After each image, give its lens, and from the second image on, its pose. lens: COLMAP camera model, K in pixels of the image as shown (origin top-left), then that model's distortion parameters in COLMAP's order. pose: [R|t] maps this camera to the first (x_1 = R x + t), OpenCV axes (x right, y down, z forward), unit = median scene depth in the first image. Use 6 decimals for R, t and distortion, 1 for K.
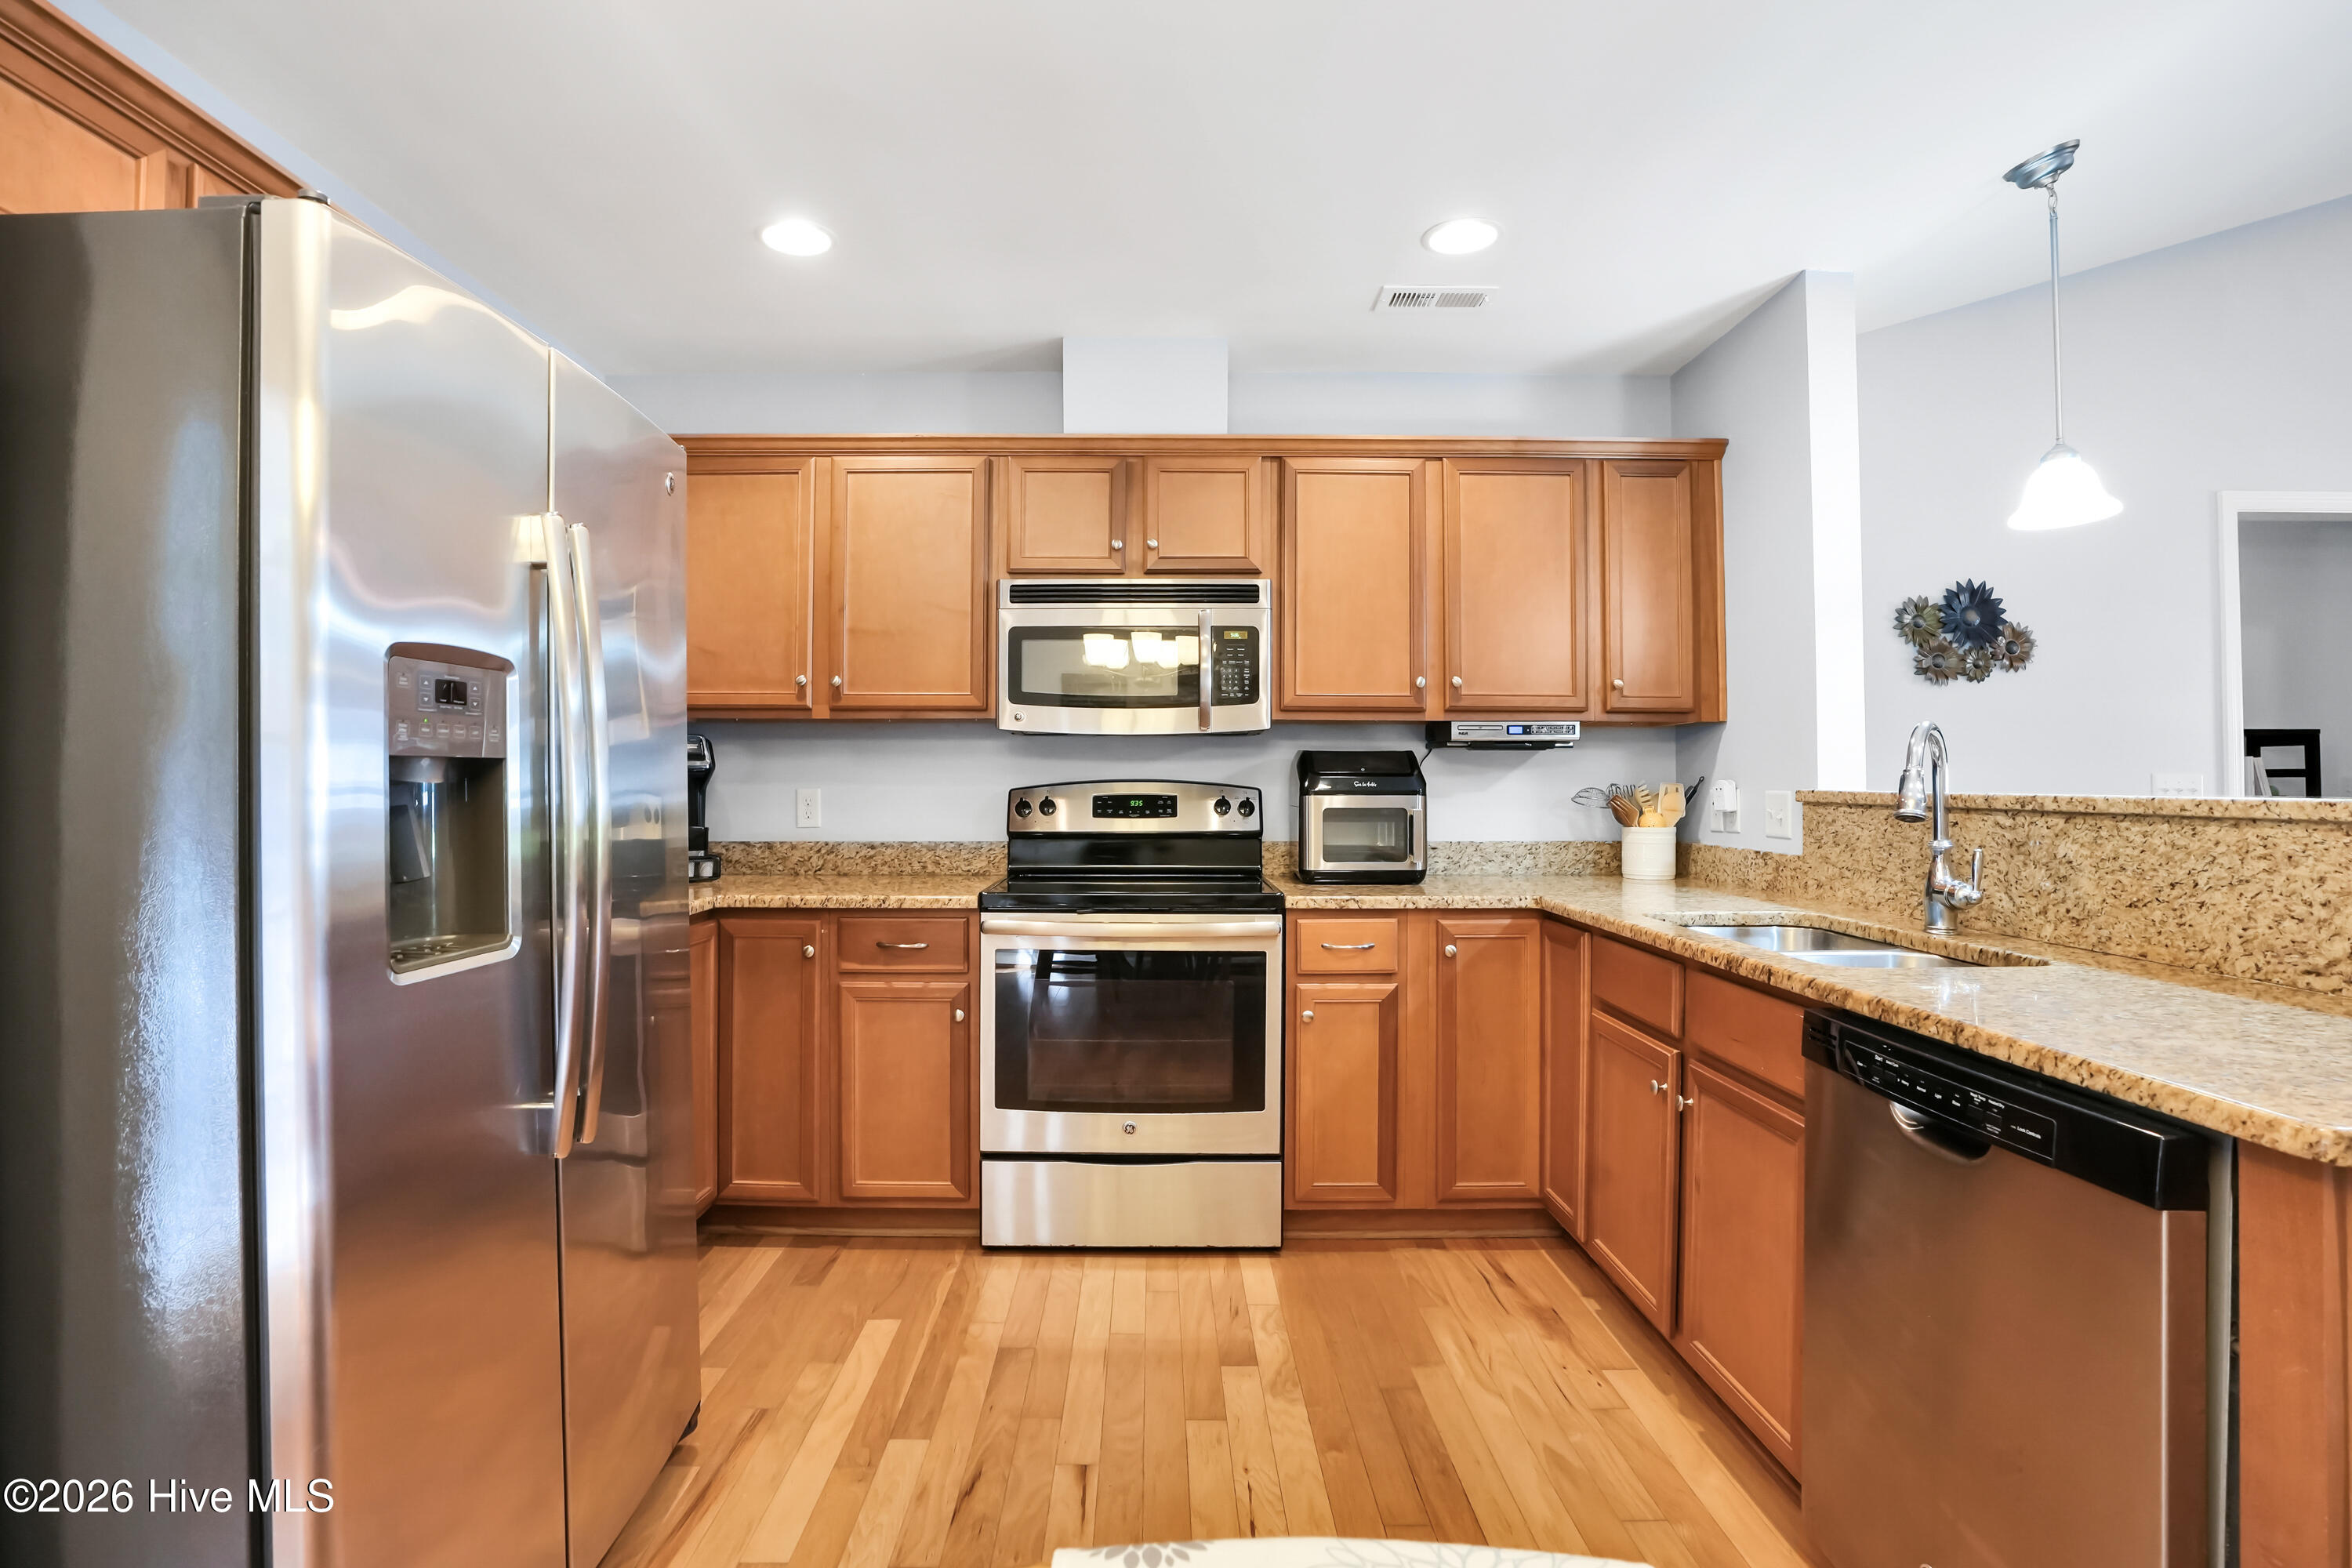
lens RADIAL K [[1133.3, 0, 1160.4], [0, 1133.3, 767.3], [0, 0, 1]] dist [-0.045954, 0.005191]
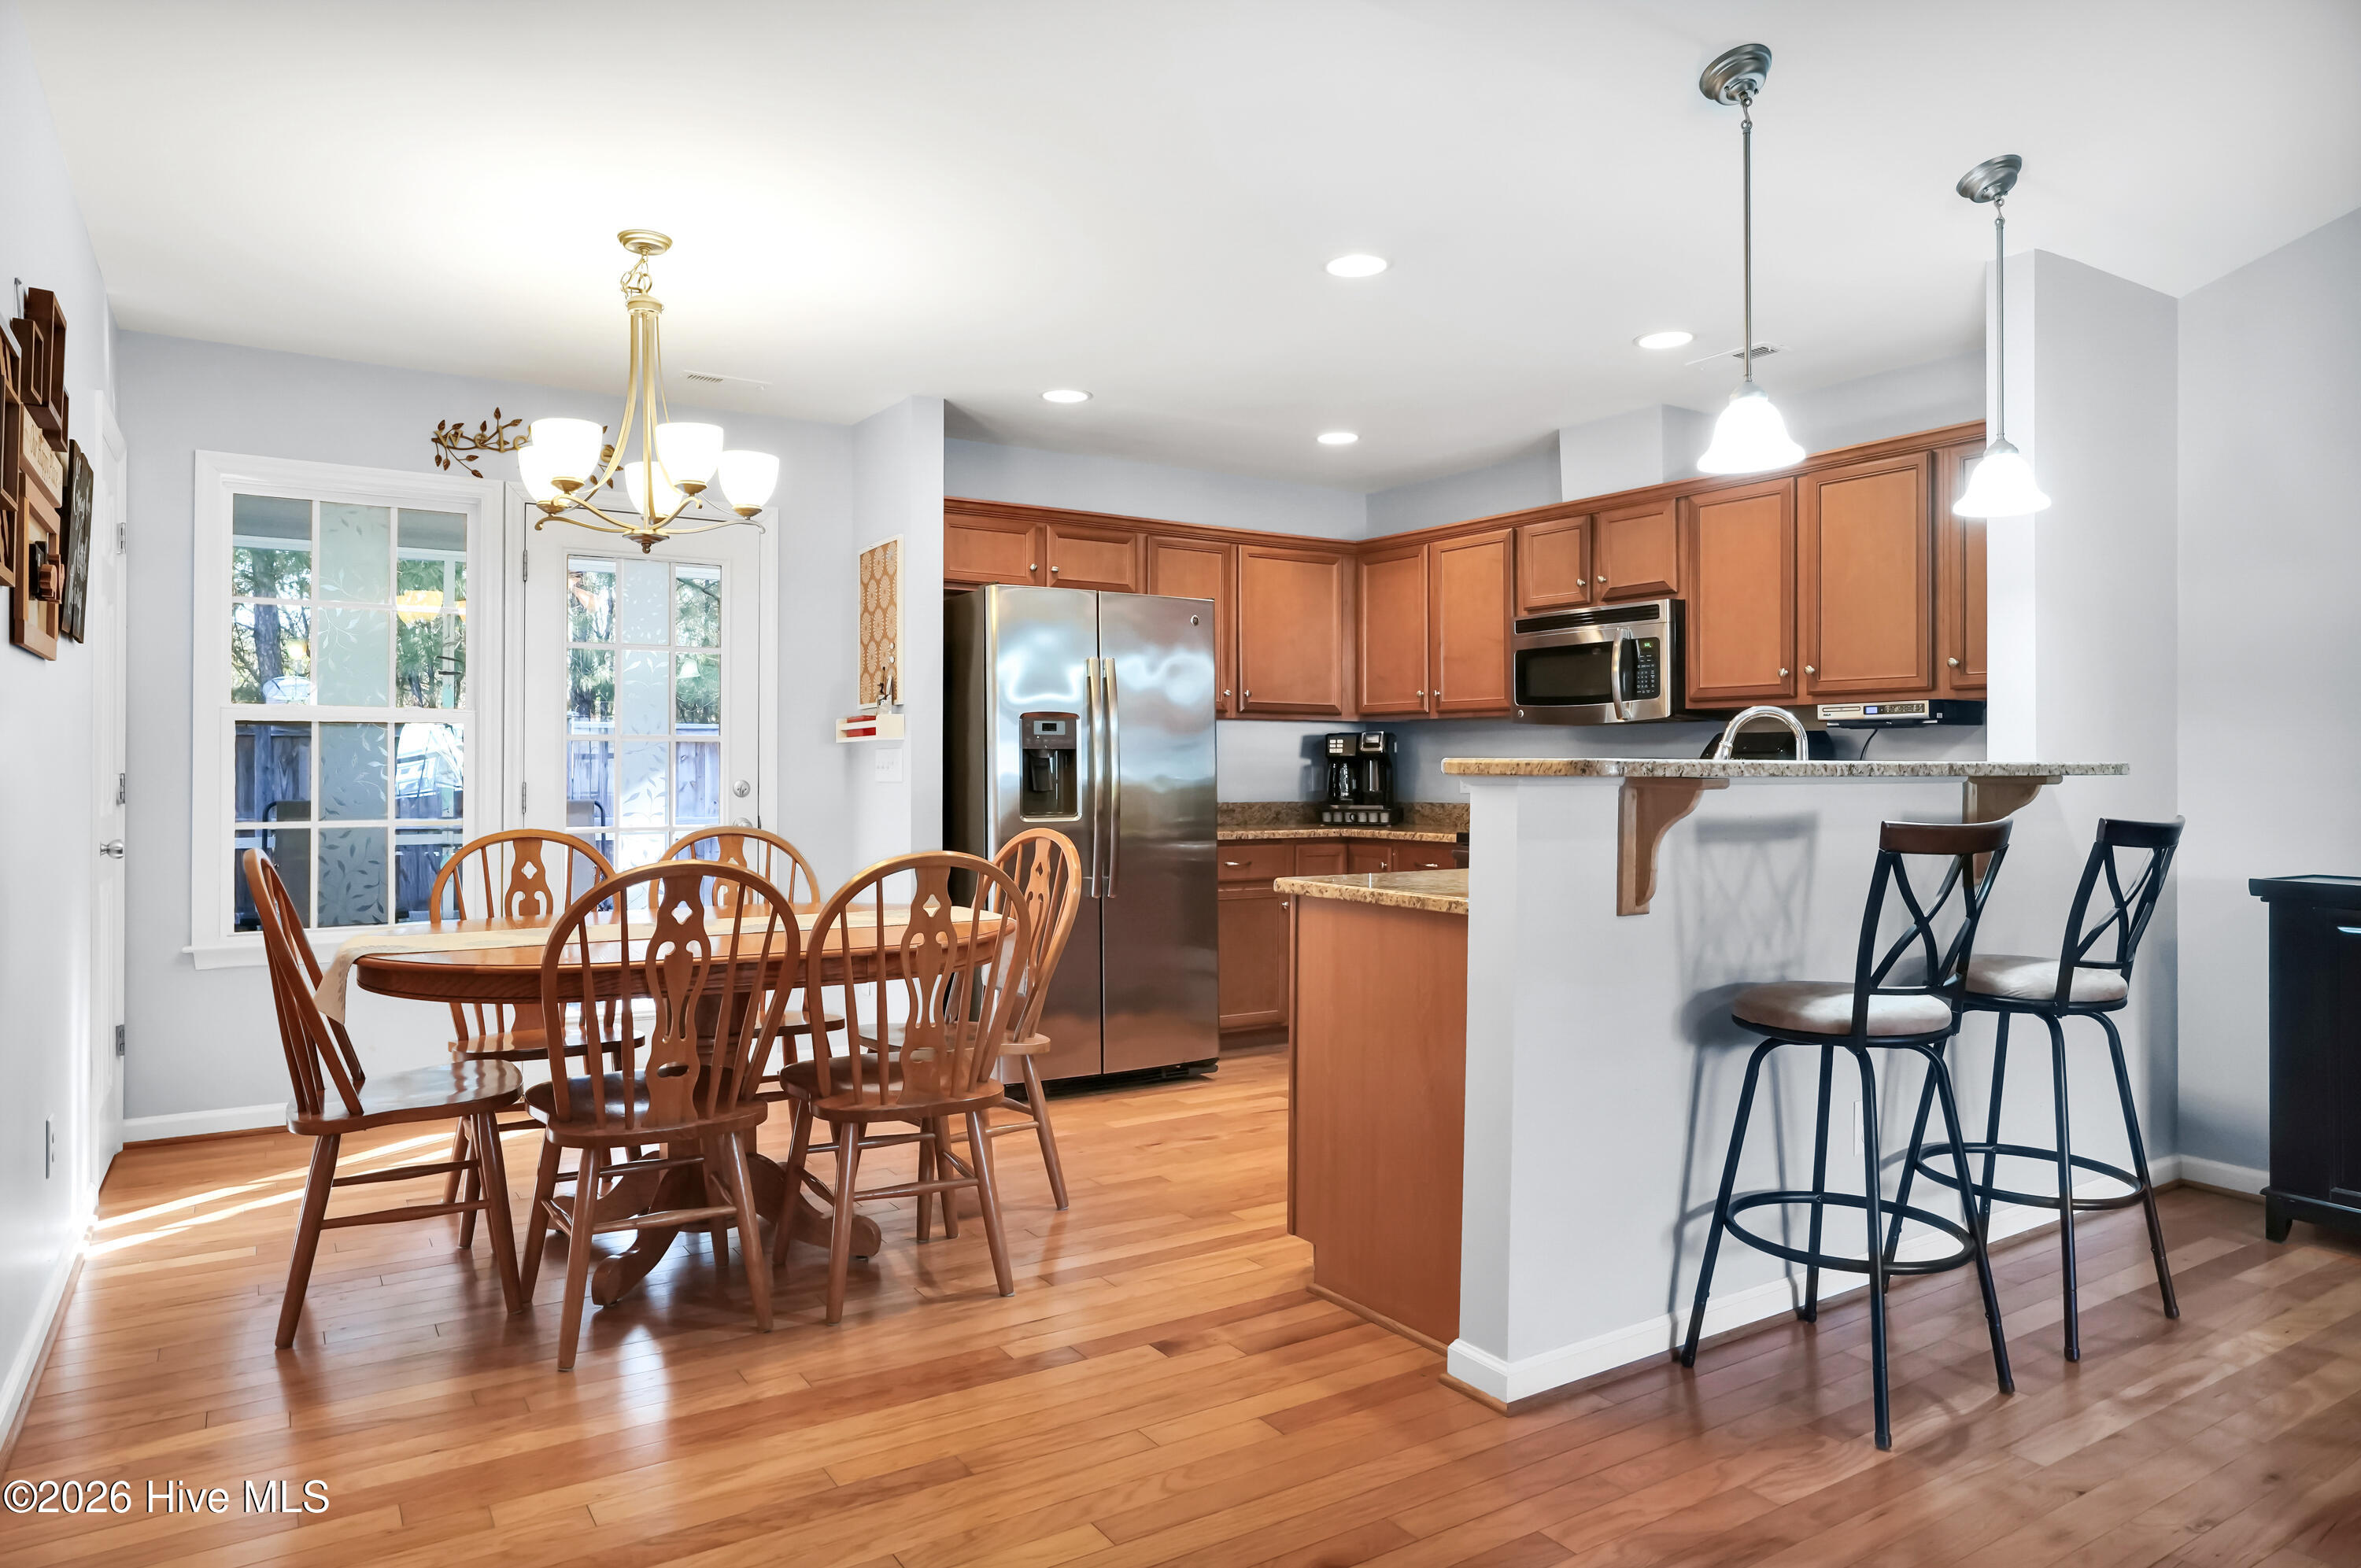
lens RADIAL K [[1444.3, 0, 1194.3], [0, 1444.3, 779.9], [0, 0, 1]] dist [-0.015322, 0.007150]
pose [[0.555086, 0.005237, -0.831776, 1.251486], [0.009853, 0.999869, 0.012871, 0.011446], [0.831734, -0.015340, 0.554962, -0.367969]]
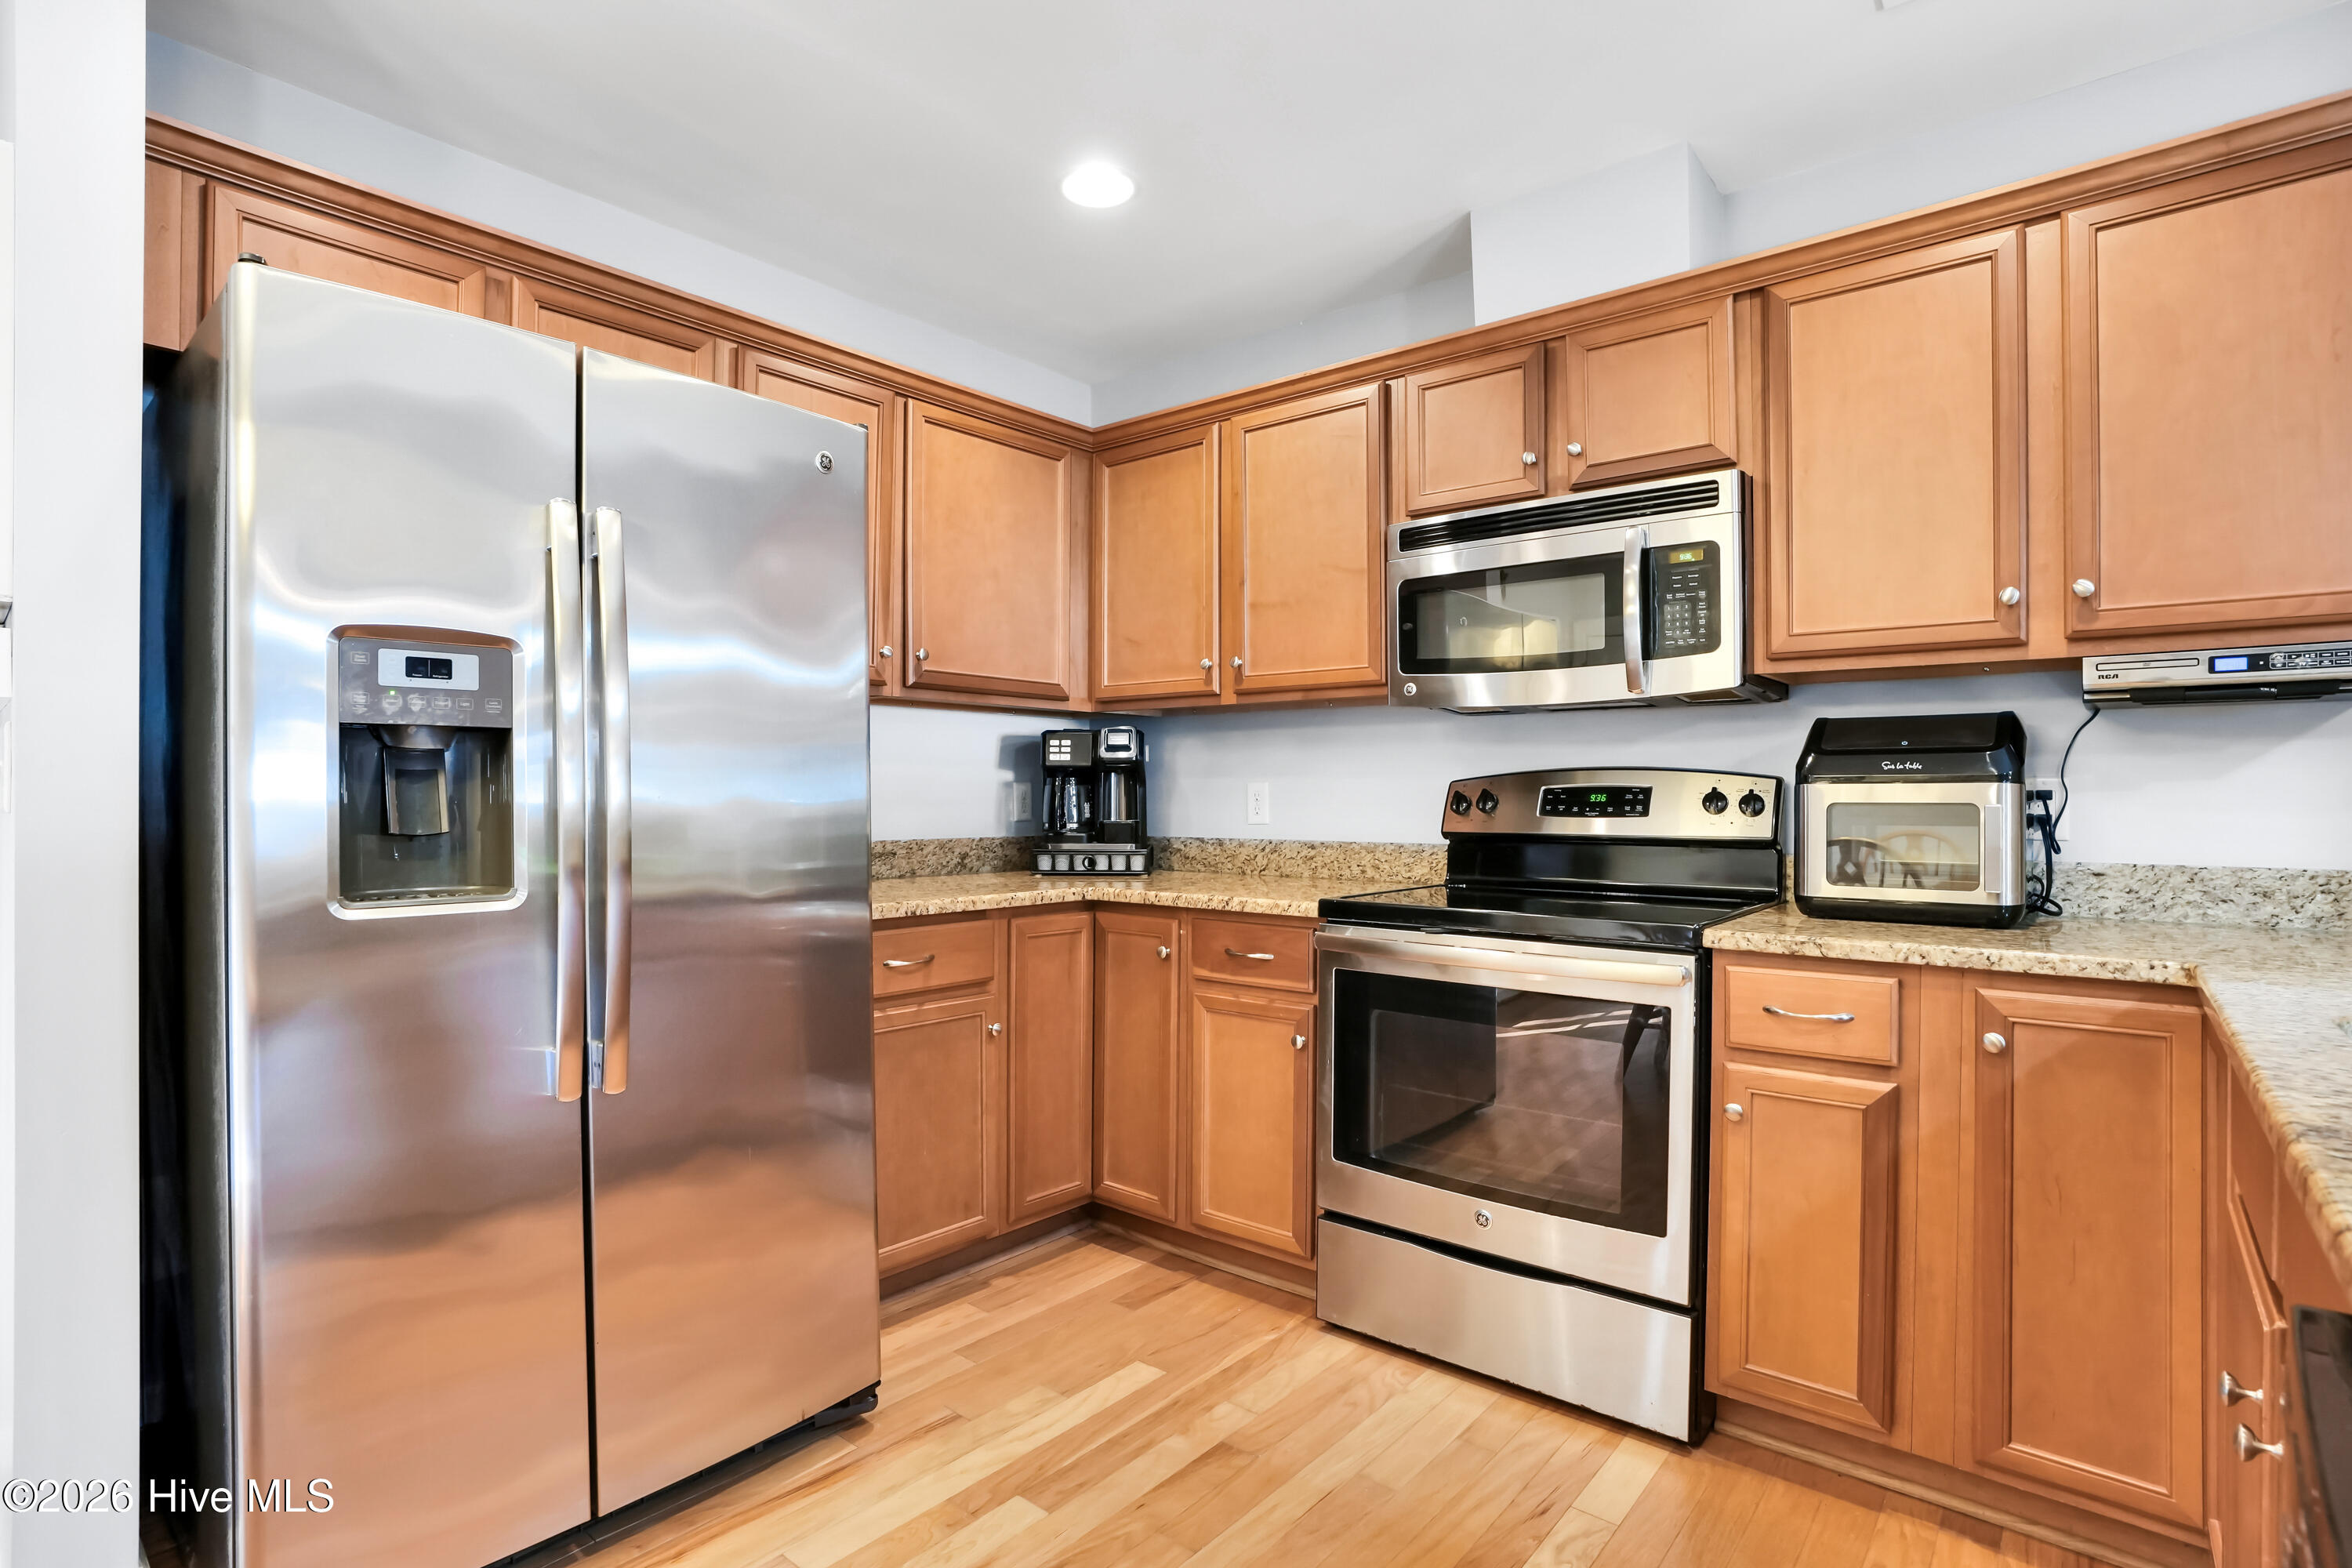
lens RADIAL K [[1169.2, 0, 1160.4], [0, 1169.2, 789.9], [0, 0, 1]] dist [-0.033953, 0.011751]
pose [[0.761203, -0.002516, -0.648509, 0.312869], [0.008103, 0.999951, 0.005632, 0.023610], [0.648463, -0.009542, 0.761186, 0.260479]]
